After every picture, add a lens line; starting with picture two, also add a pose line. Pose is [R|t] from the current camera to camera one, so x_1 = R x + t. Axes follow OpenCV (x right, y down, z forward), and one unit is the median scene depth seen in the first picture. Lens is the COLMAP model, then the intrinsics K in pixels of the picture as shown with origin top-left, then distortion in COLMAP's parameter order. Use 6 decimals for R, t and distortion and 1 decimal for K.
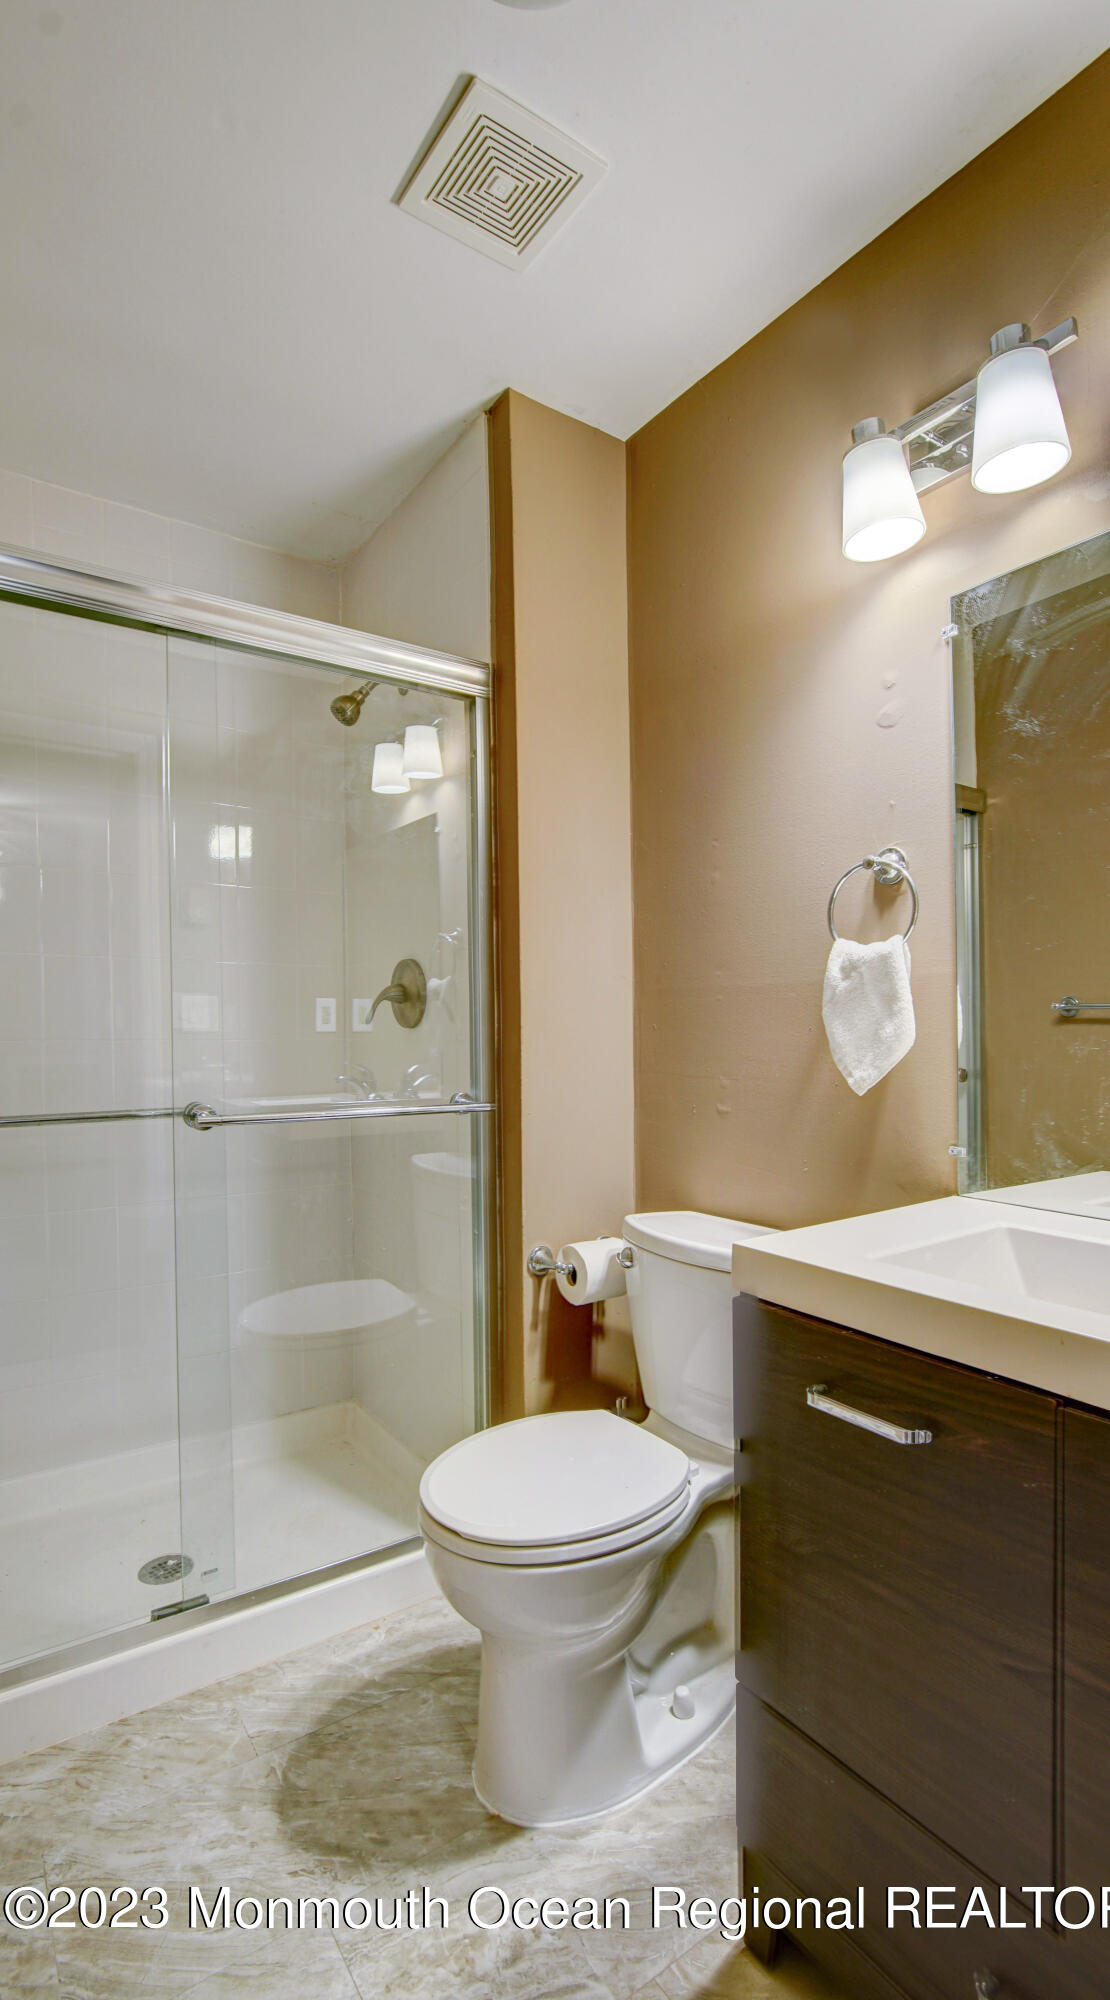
lens RADIAL K [[941.9, 0, 555.0], [0, 941.9, 1000.0], [0, 0, 1]] dist [-0.029790, -0.000053]
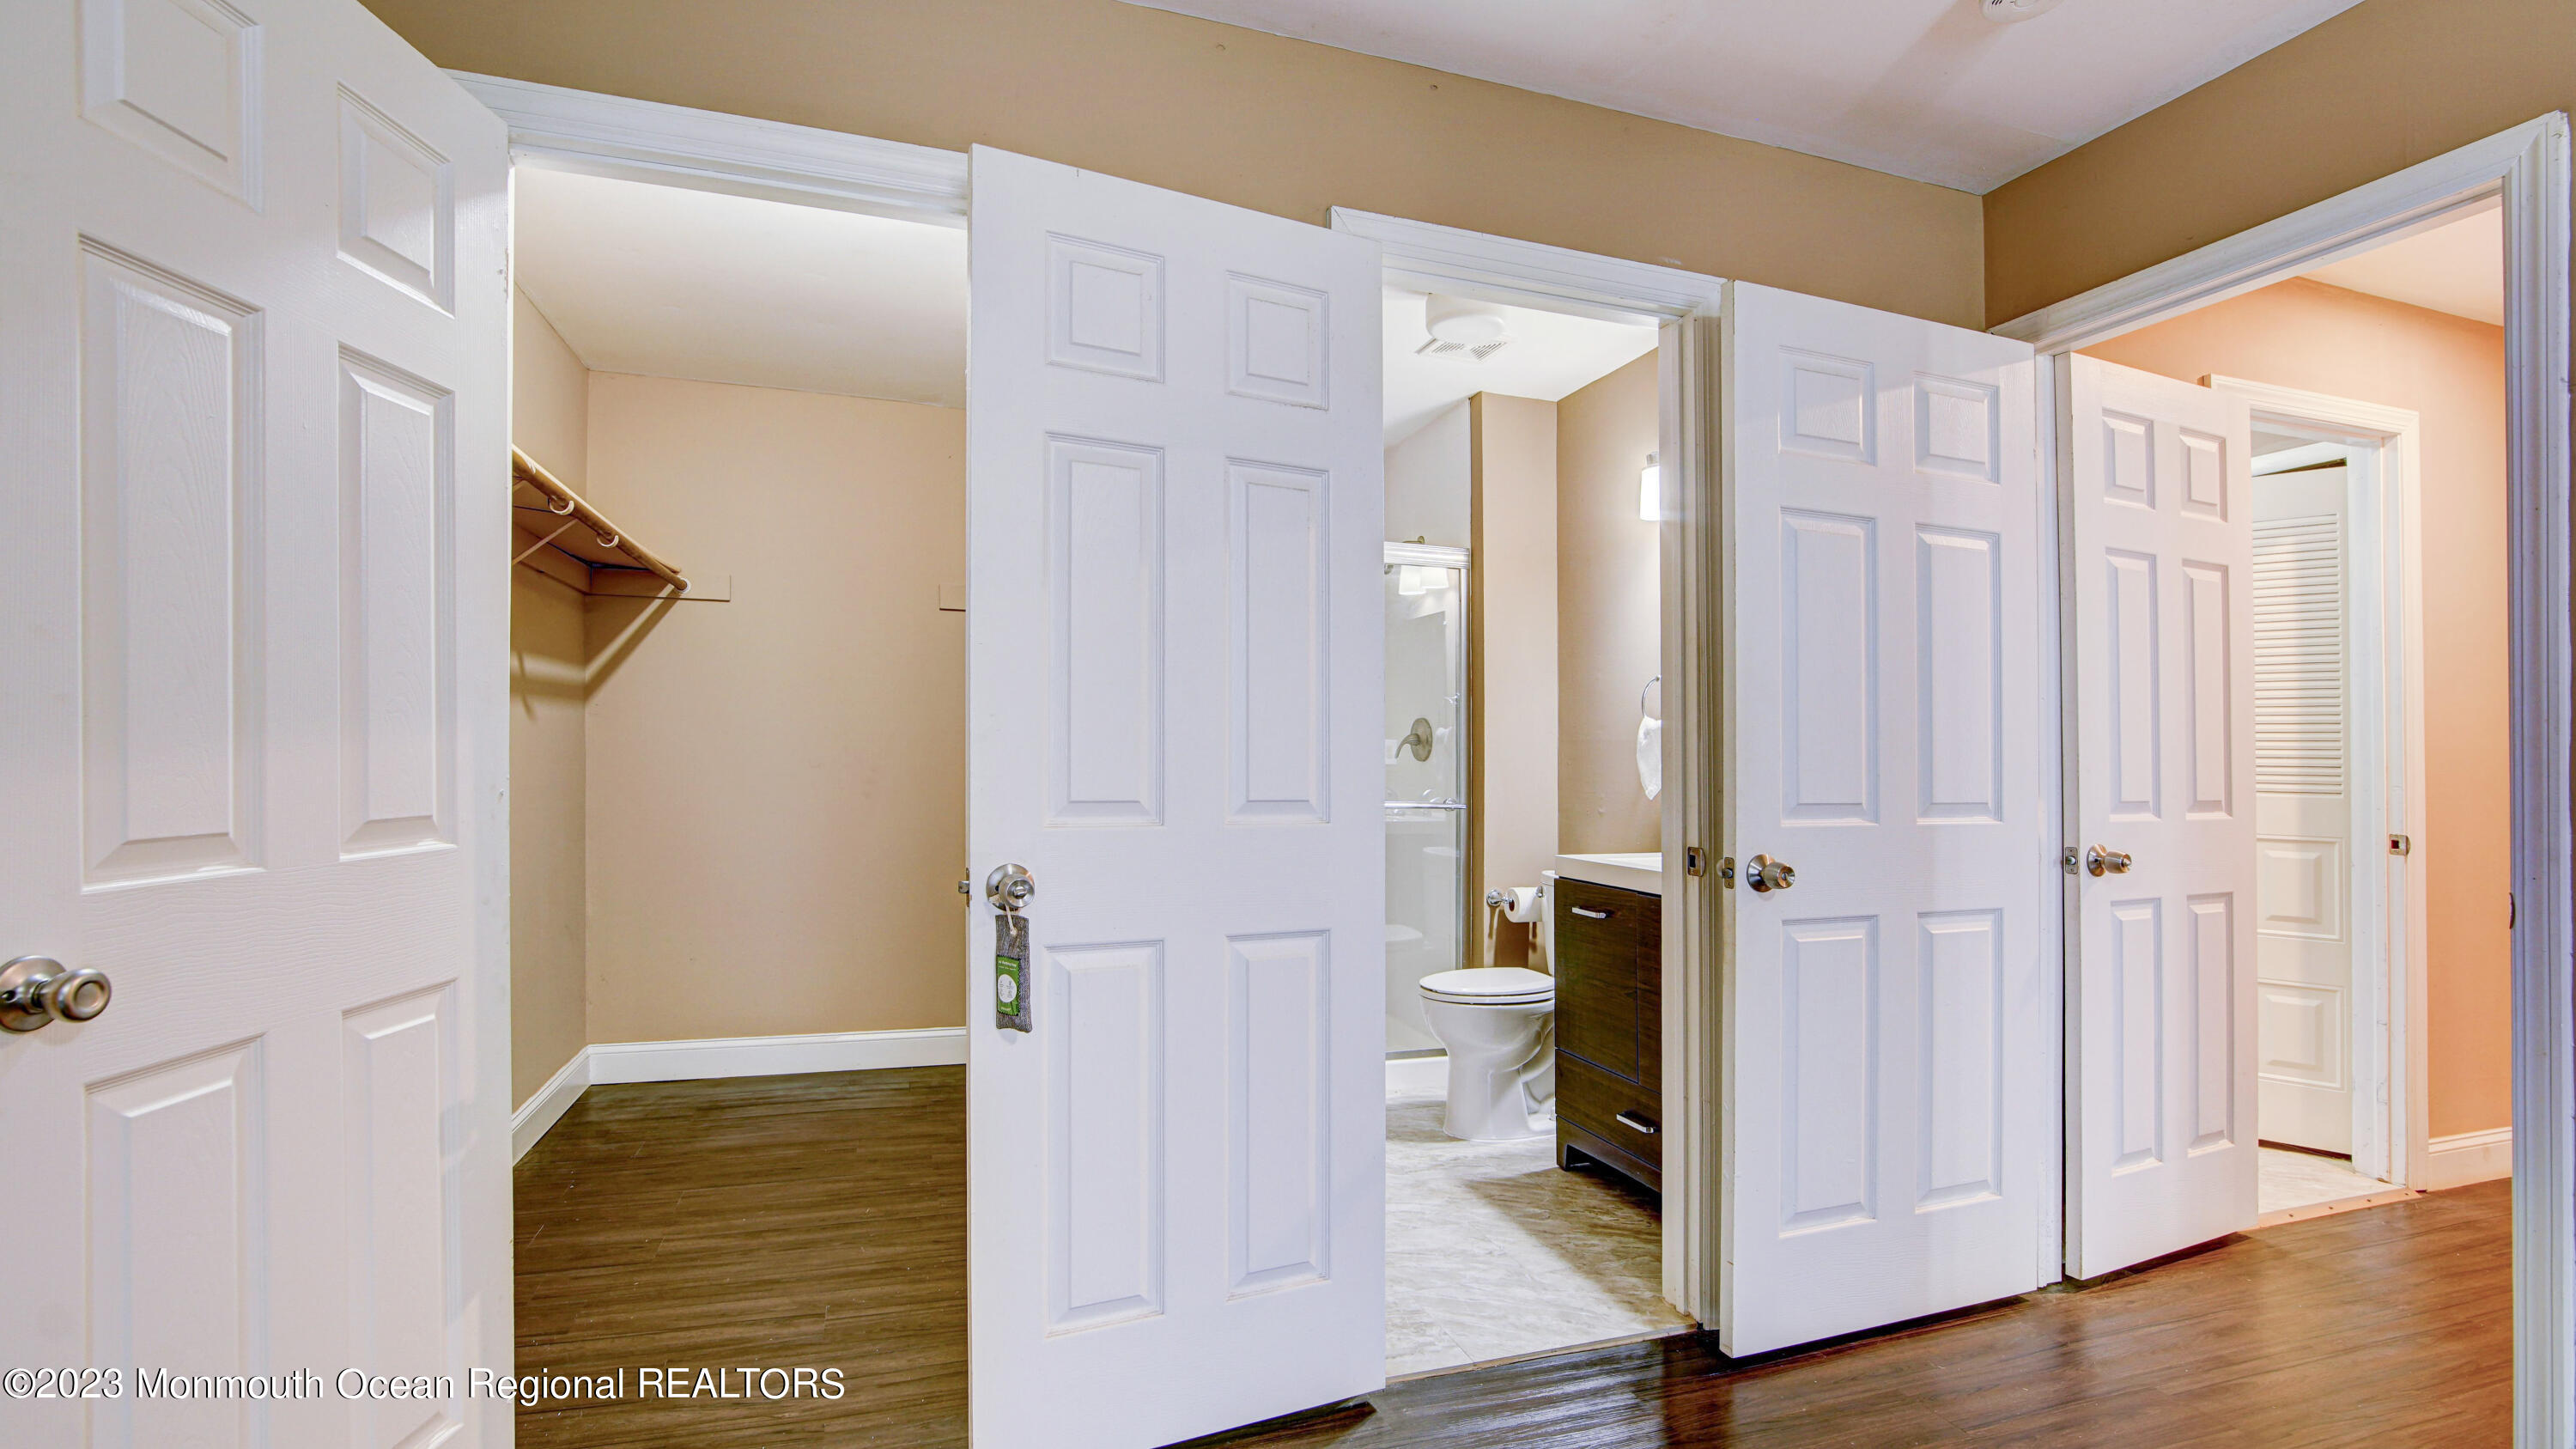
lens RADIAL K [[1169.0, 0, 1272.2], [0, 1169.0, 741.1], [0, 0, 1]] dist [0.000326, 0.000108]
pose [[0.956927, 0.013173, -0.290029, 0.207303], [-0.011011, 0.999898, 0.009087, -0.022899], [0.290119, -0.005502, 0.956975, -1.131830]]
